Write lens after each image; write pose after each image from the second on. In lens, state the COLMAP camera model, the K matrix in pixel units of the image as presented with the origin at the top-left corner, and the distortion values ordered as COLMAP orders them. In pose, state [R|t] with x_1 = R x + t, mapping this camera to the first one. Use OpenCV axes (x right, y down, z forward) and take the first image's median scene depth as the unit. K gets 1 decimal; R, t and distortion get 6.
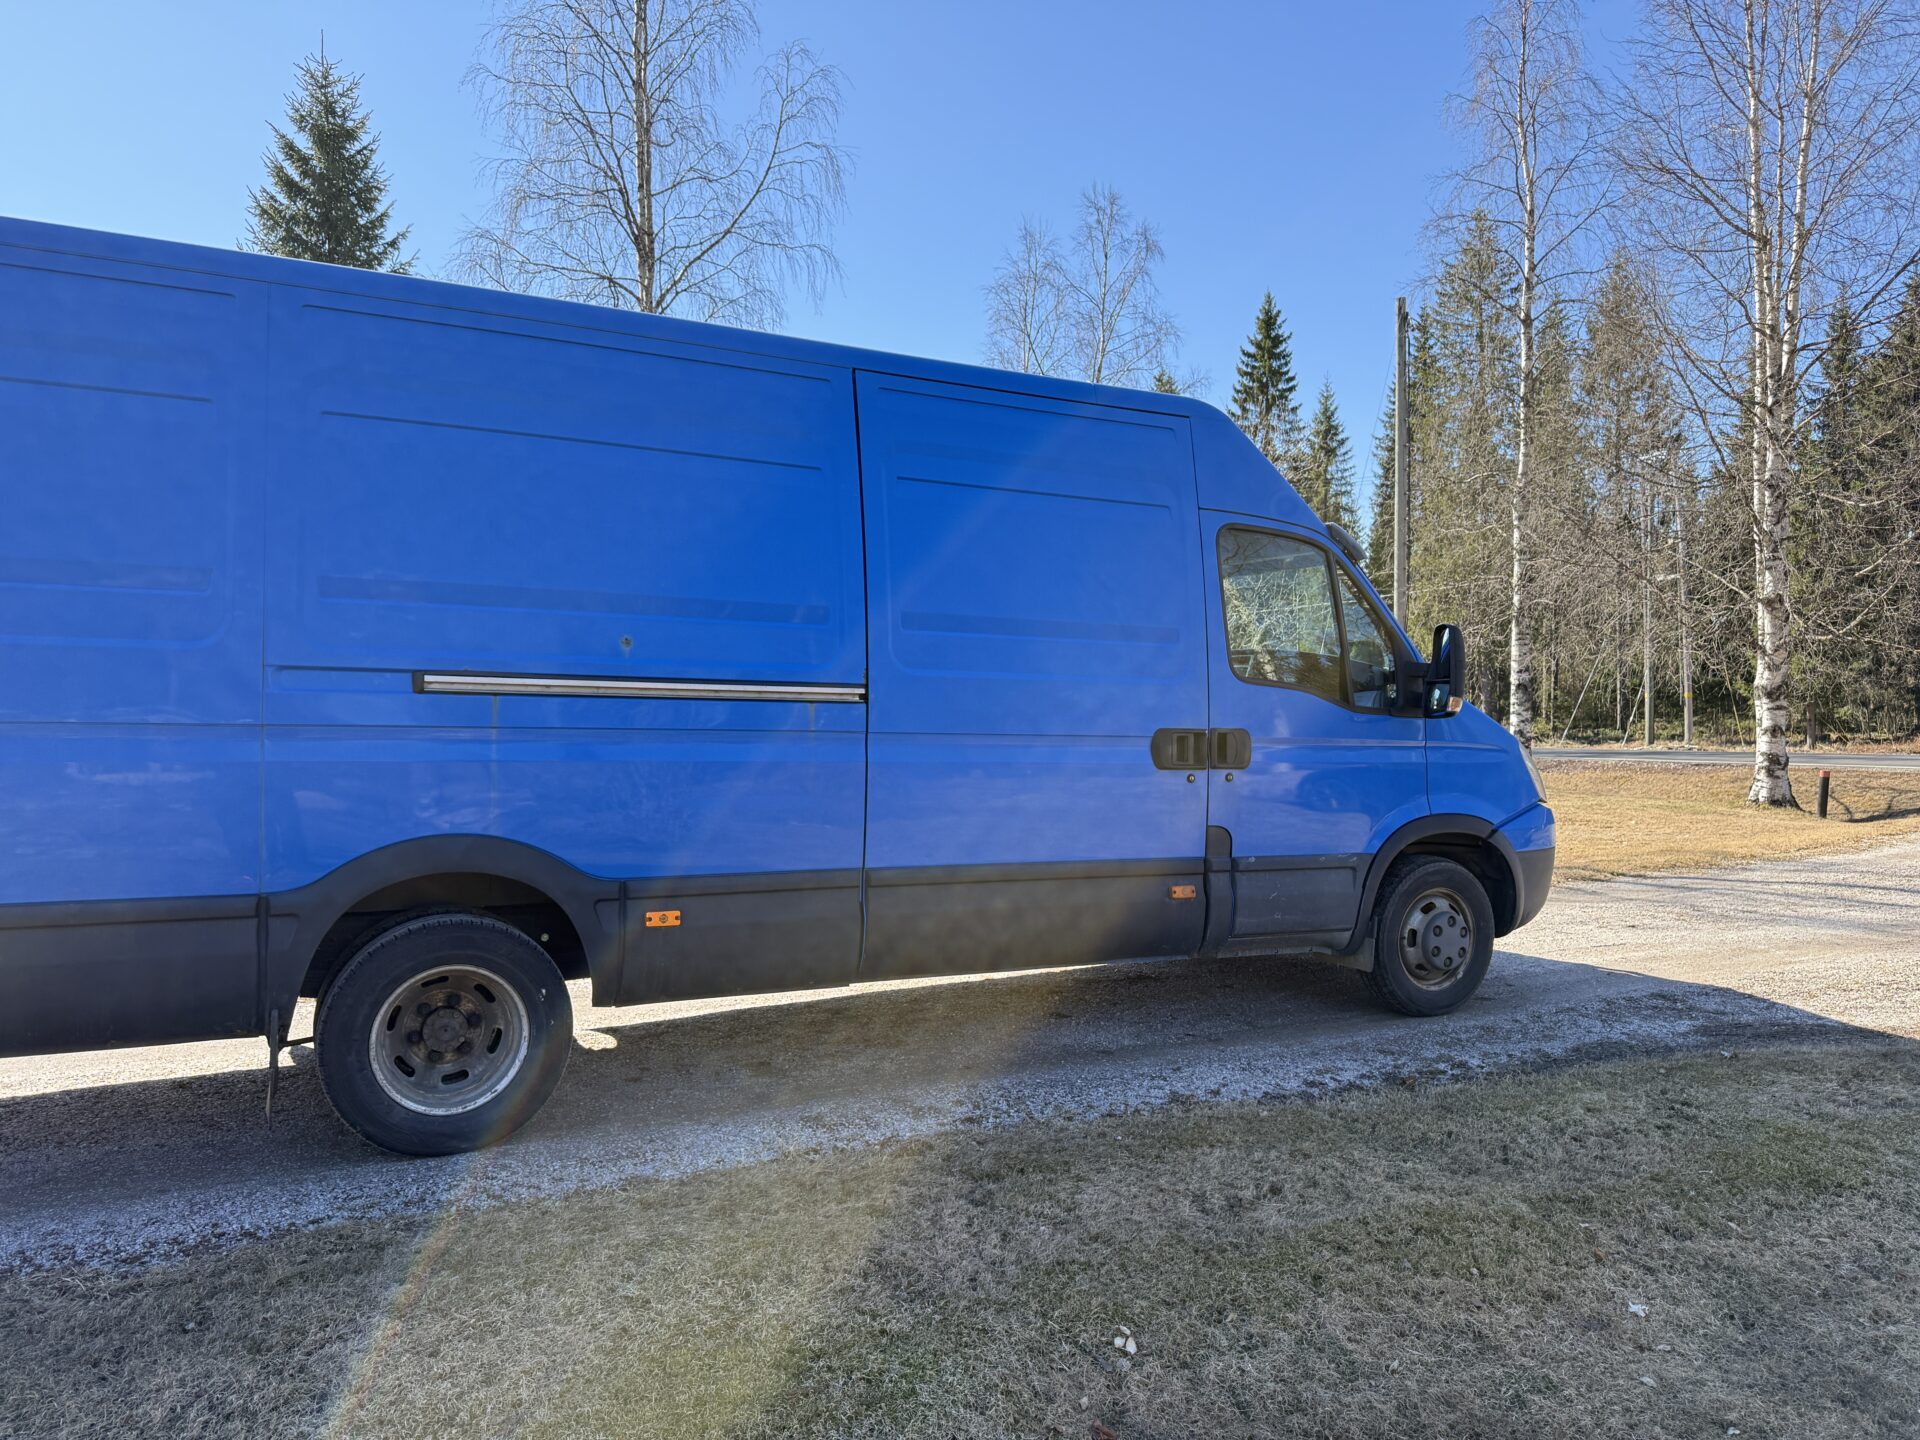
lens RADIAL K [[1359.1, 0, 965.3], [0, 1359.1, 720.0], [0, 0, 1]] dist [0.048350, -0.057621]
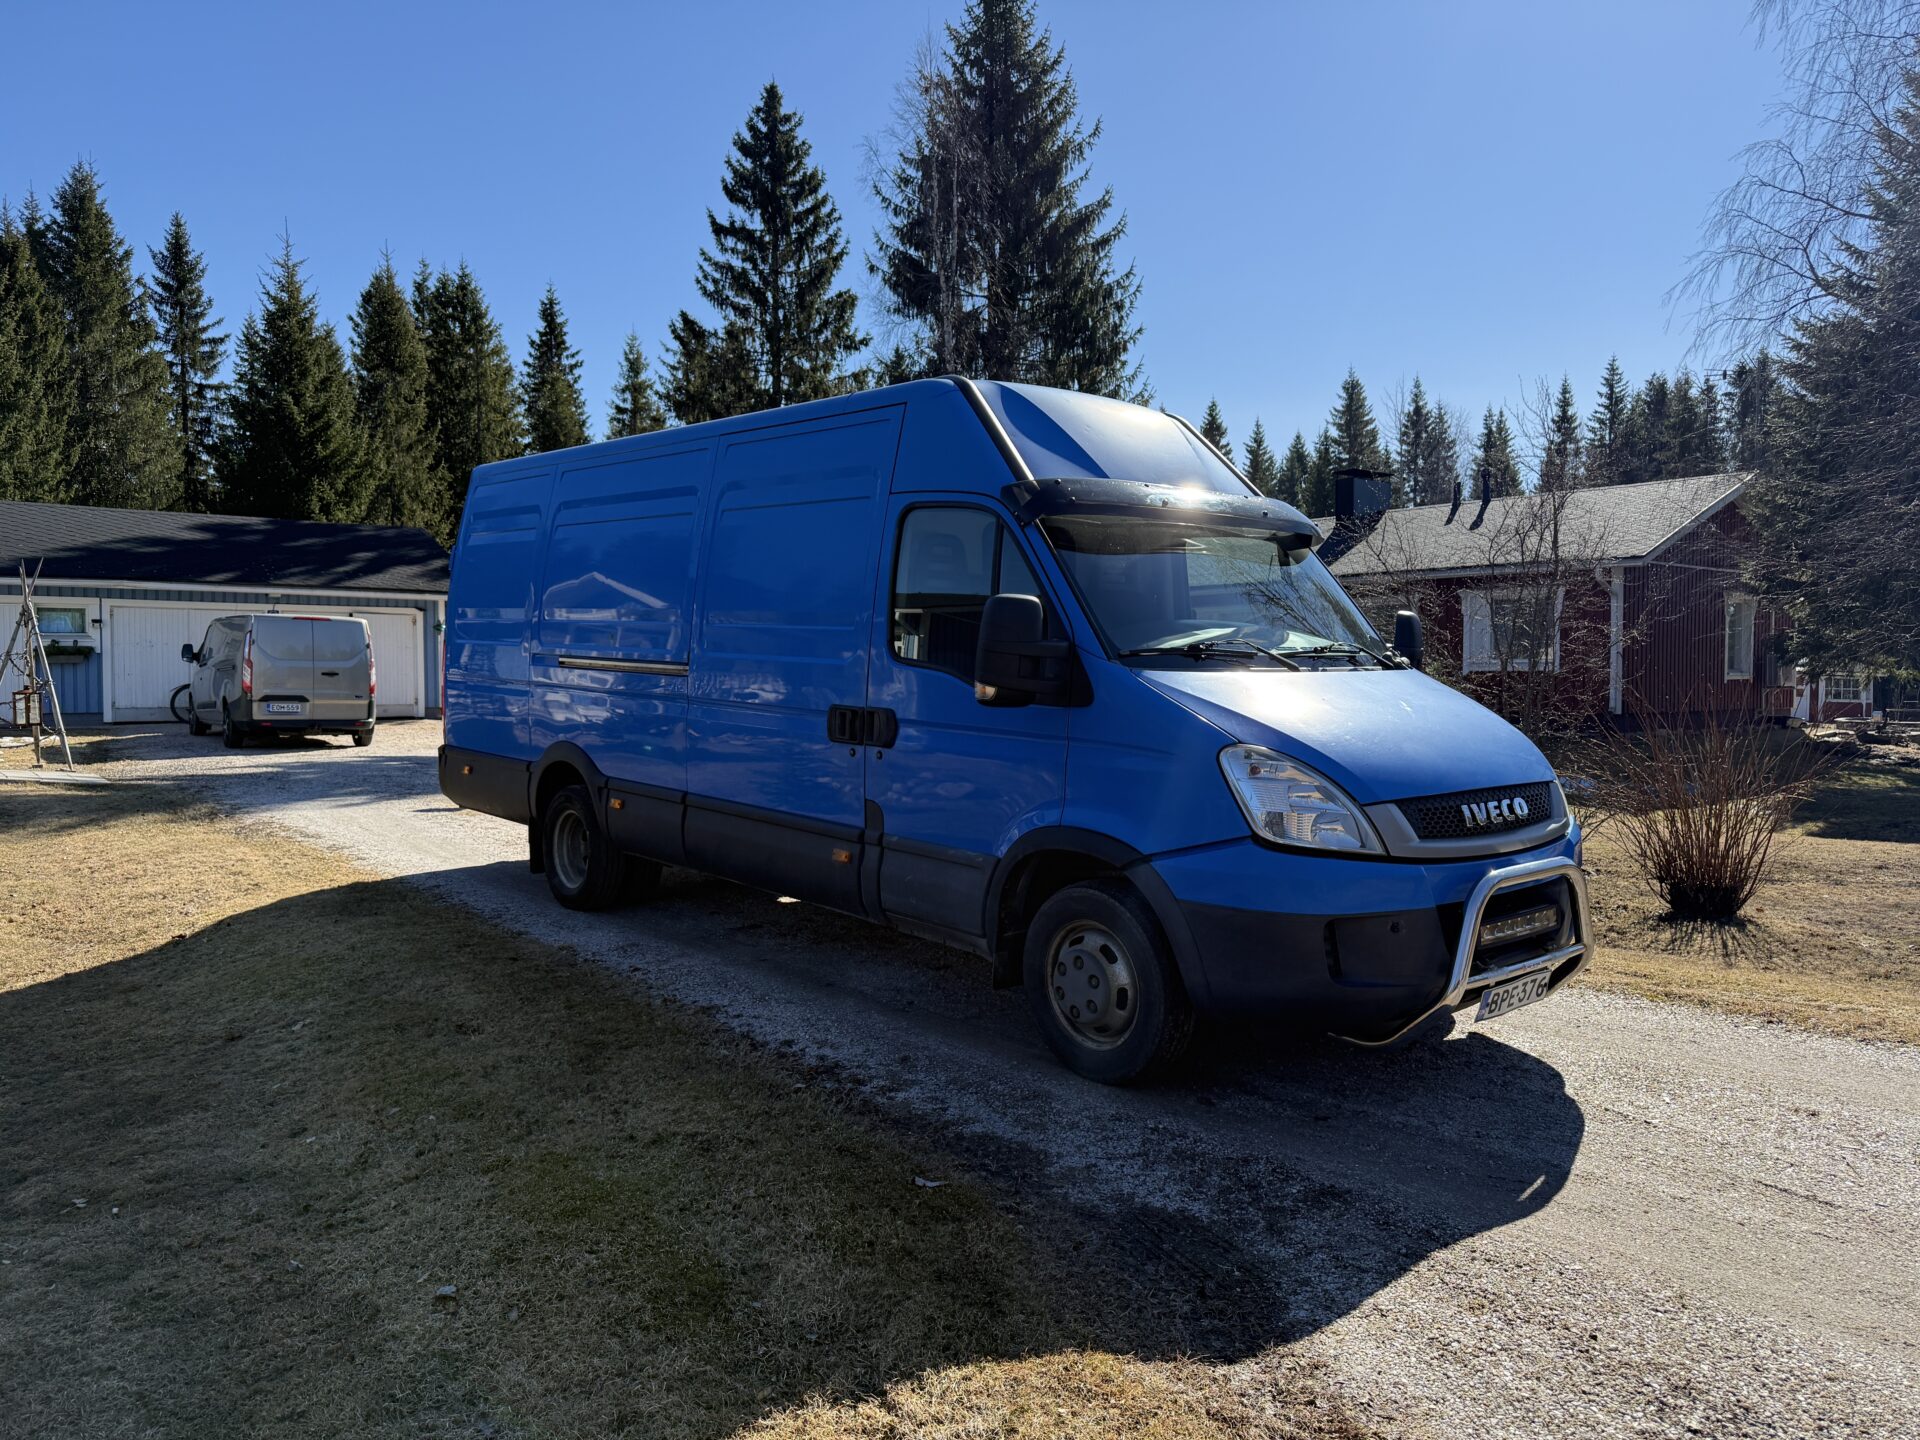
lens RADIAL K [[1359.1, 0, 959.0], [0, 1359.1, 722.7], [0, 0, 1]] dist [0.048350, -0.057621]
pose [[0.237894, 0.050848, -0.969959, 1.200059], [-0.018281, 0.998686, 0.047870, -0.031802], [0.971119, 0.006344, 0.238511, 0.810535]]
